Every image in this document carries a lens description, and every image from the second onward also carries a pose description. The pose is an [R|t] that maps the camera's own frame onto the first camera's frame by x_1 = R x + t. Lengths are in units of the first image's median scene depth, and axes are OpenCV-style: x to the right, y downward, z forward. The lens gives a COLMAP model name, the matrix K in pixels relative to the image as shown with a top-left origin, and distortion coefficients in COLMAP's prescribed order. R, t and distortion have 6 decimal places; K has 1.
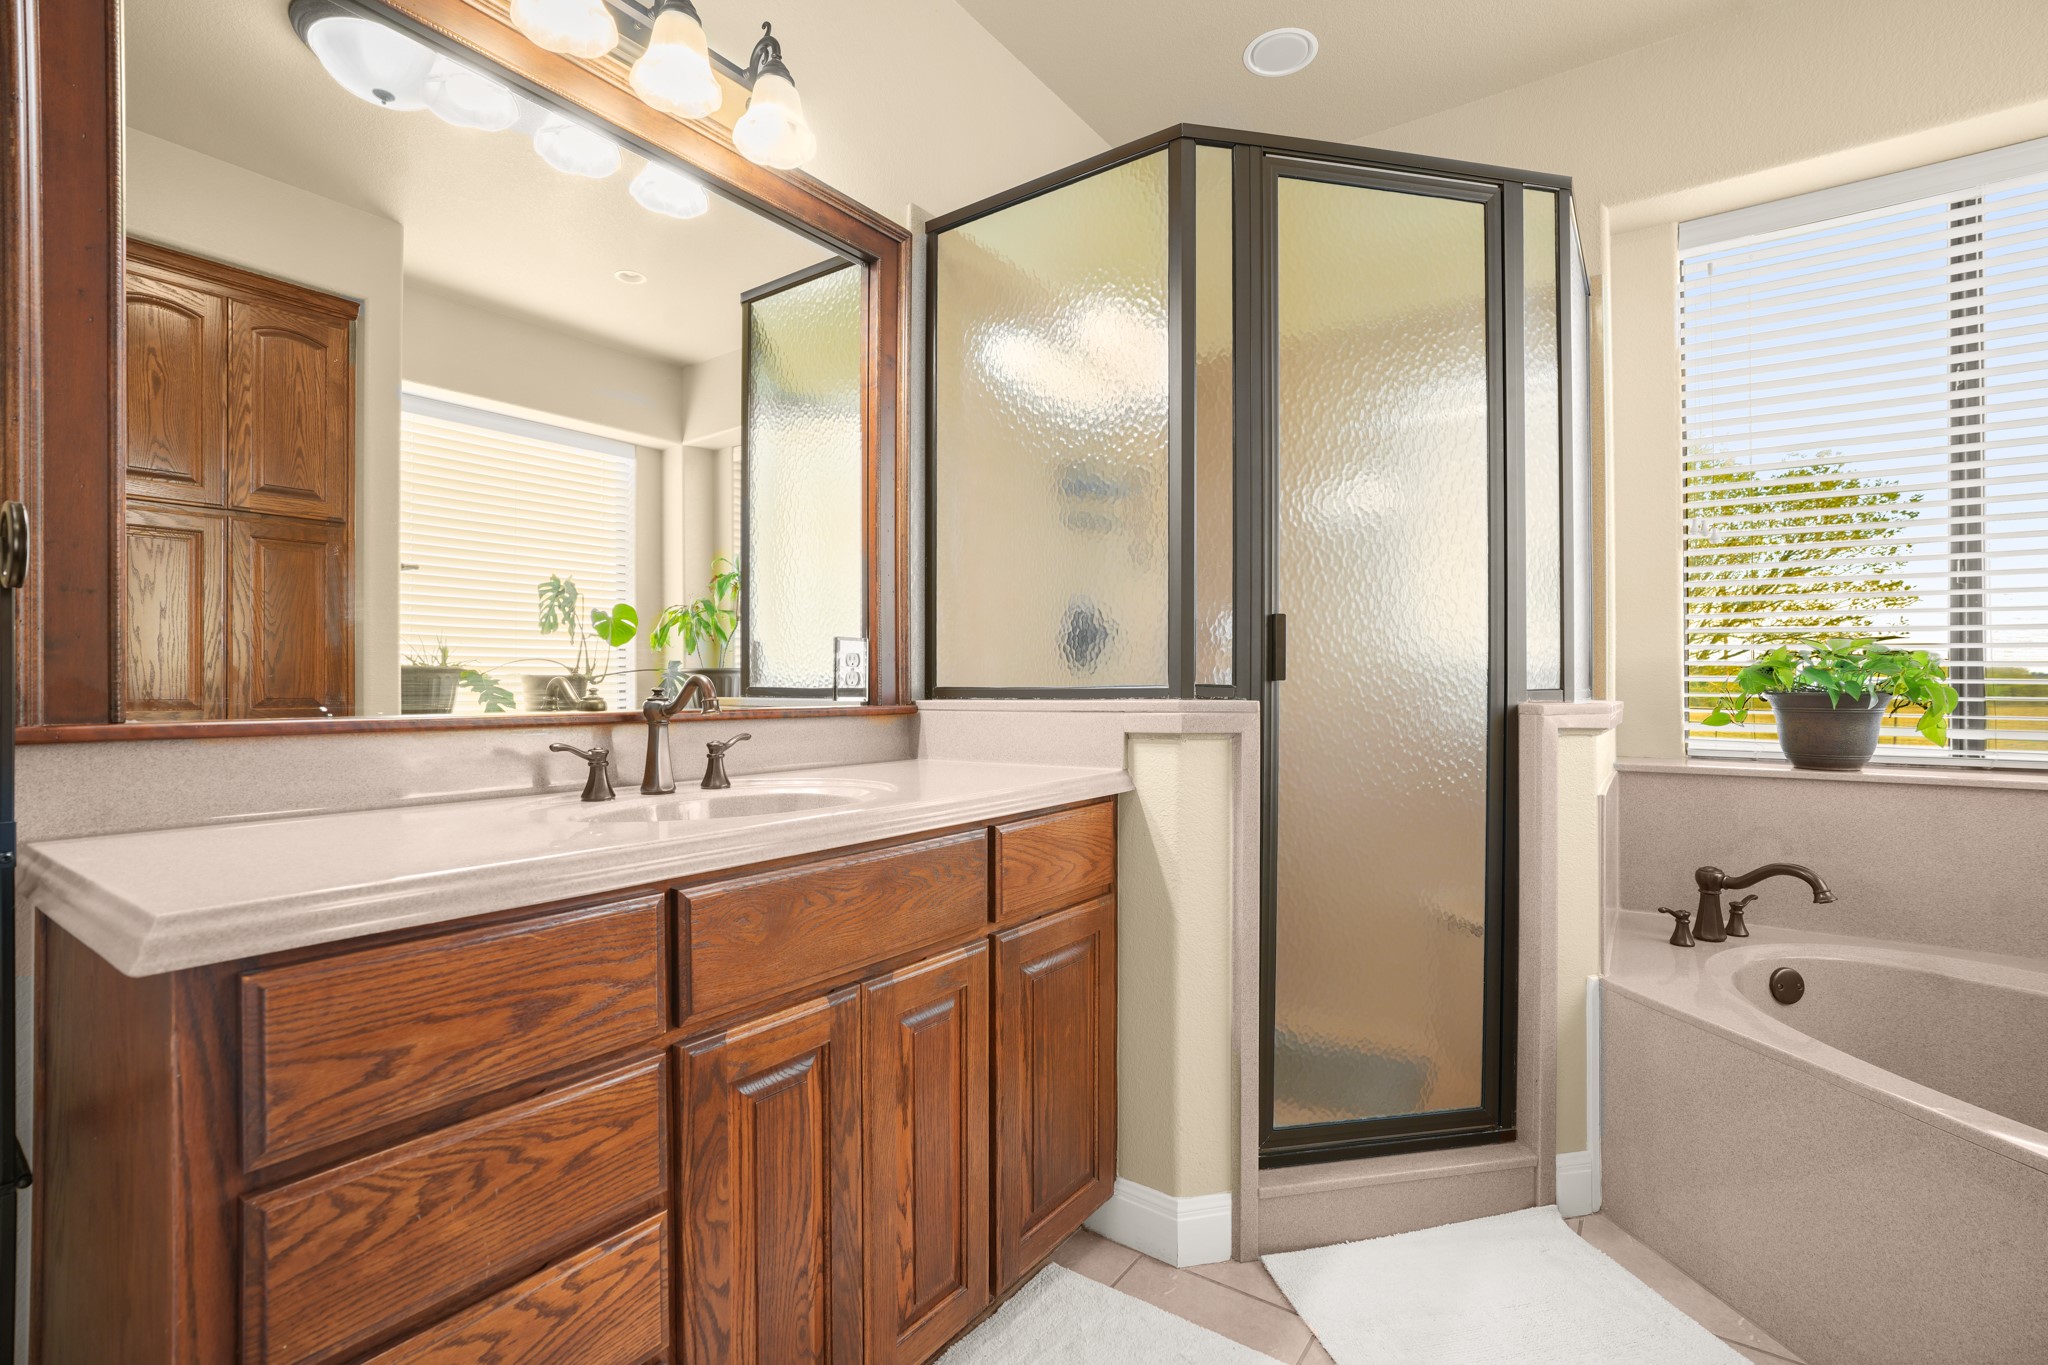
lens RADIAL K [[930.4, 0, 1001.5], [0, 930.4, 684.9], [0, 0, 1]] dist [-0.019809, 0.007998]
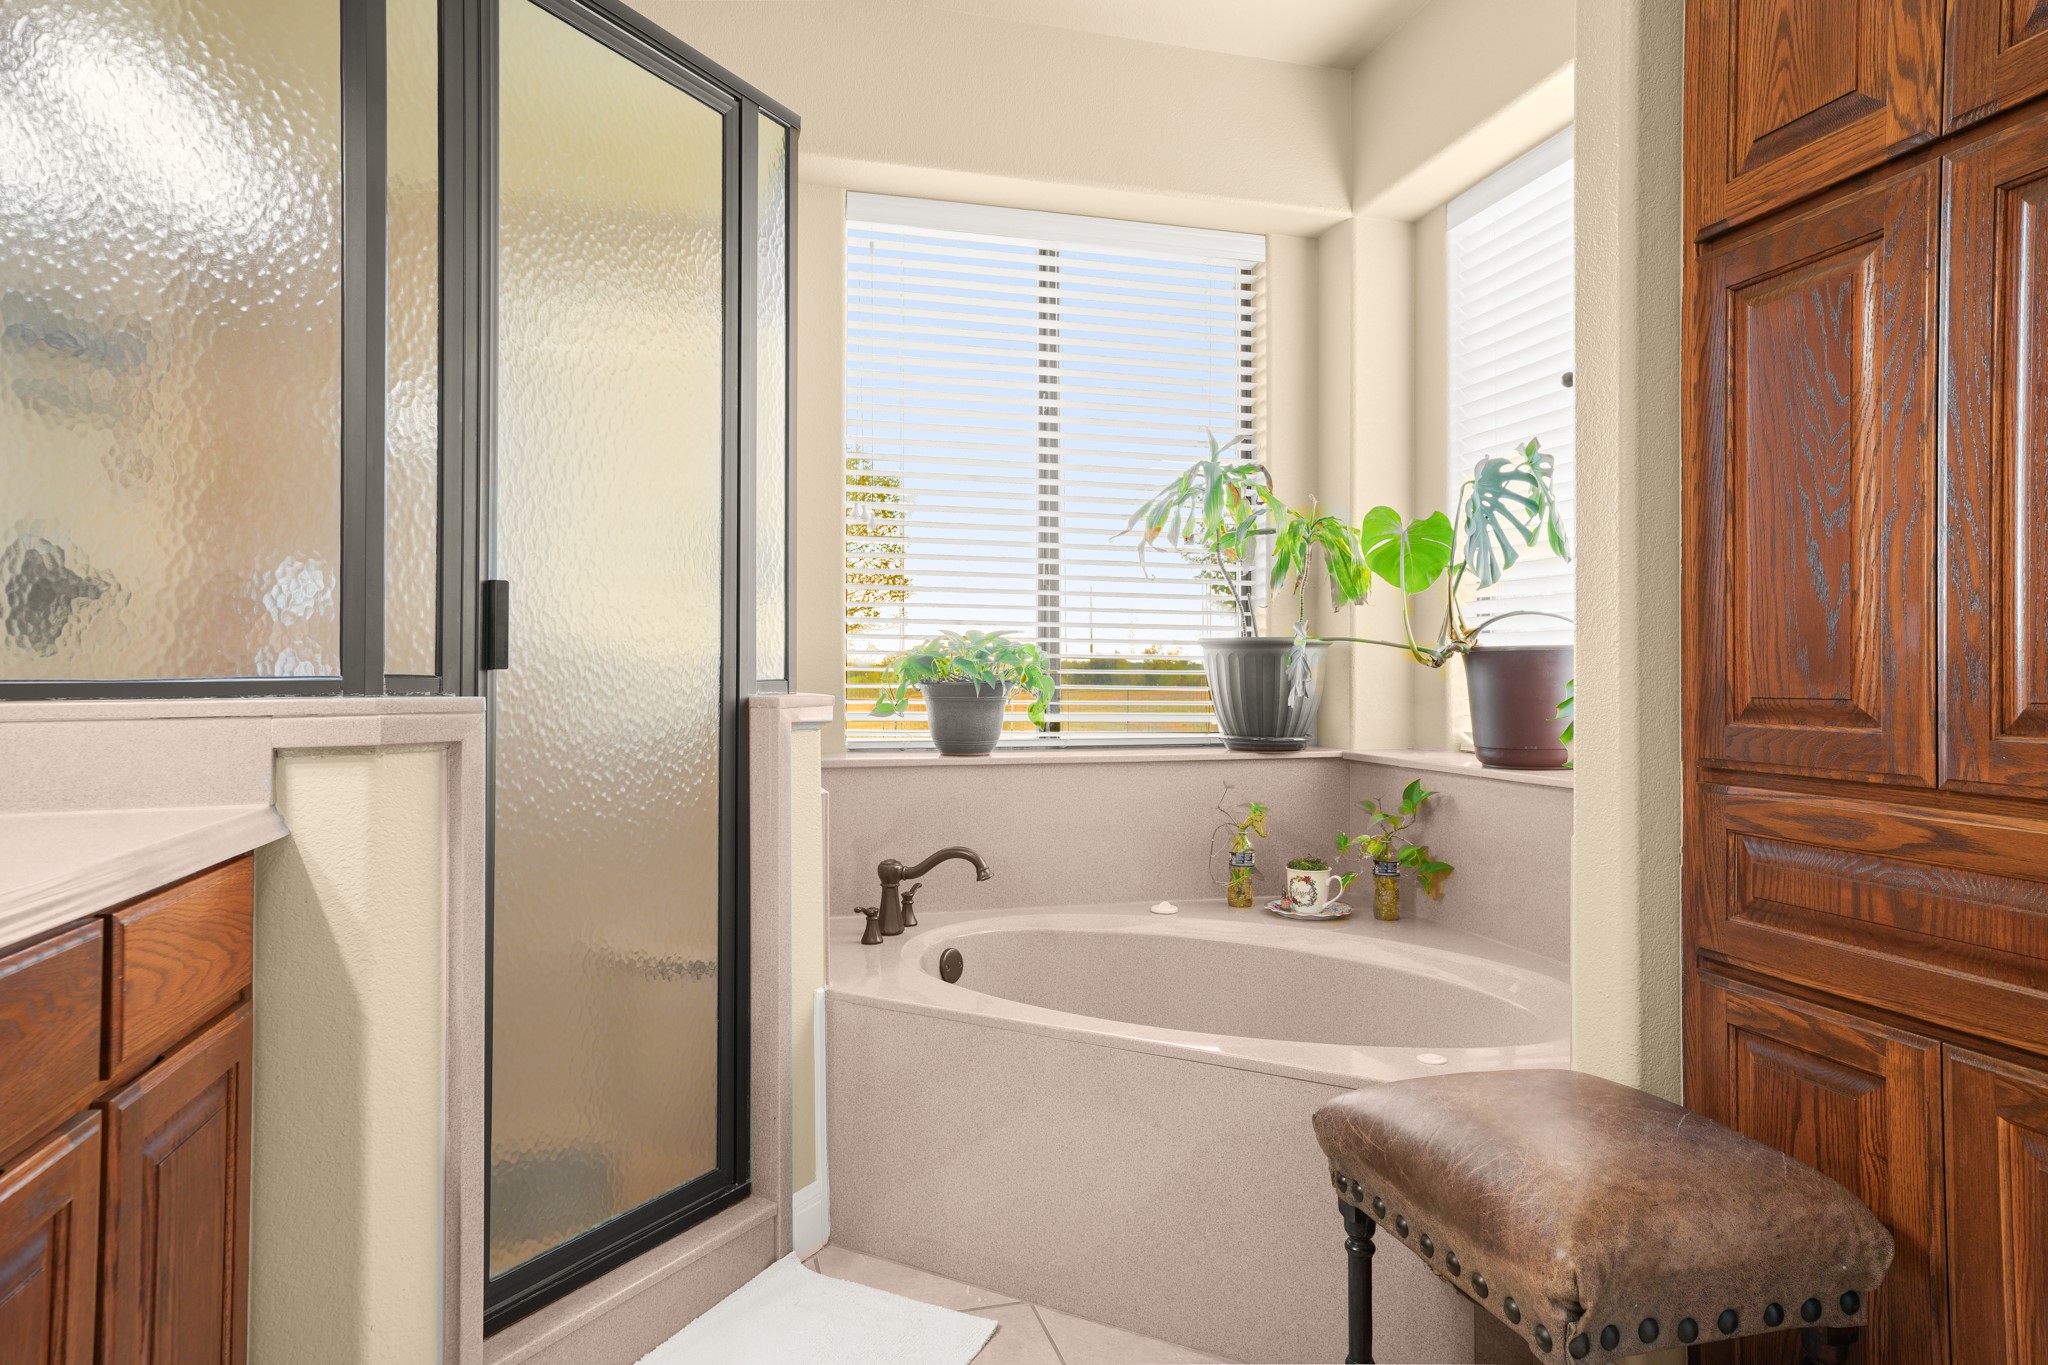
lens RADIAL K [[1234.5, 0, 1023.3], [0, 1234.5, 672.3], [0, 0, 1]] dist [0.007112, 0.009985]
pose [[0.650457, 0.000735, 0.759543, -0.169515], [0.002649, 0.999991, -0.003237, 0.002260], [-0.759539, 0.004117, 0.650449, 0.037740]]
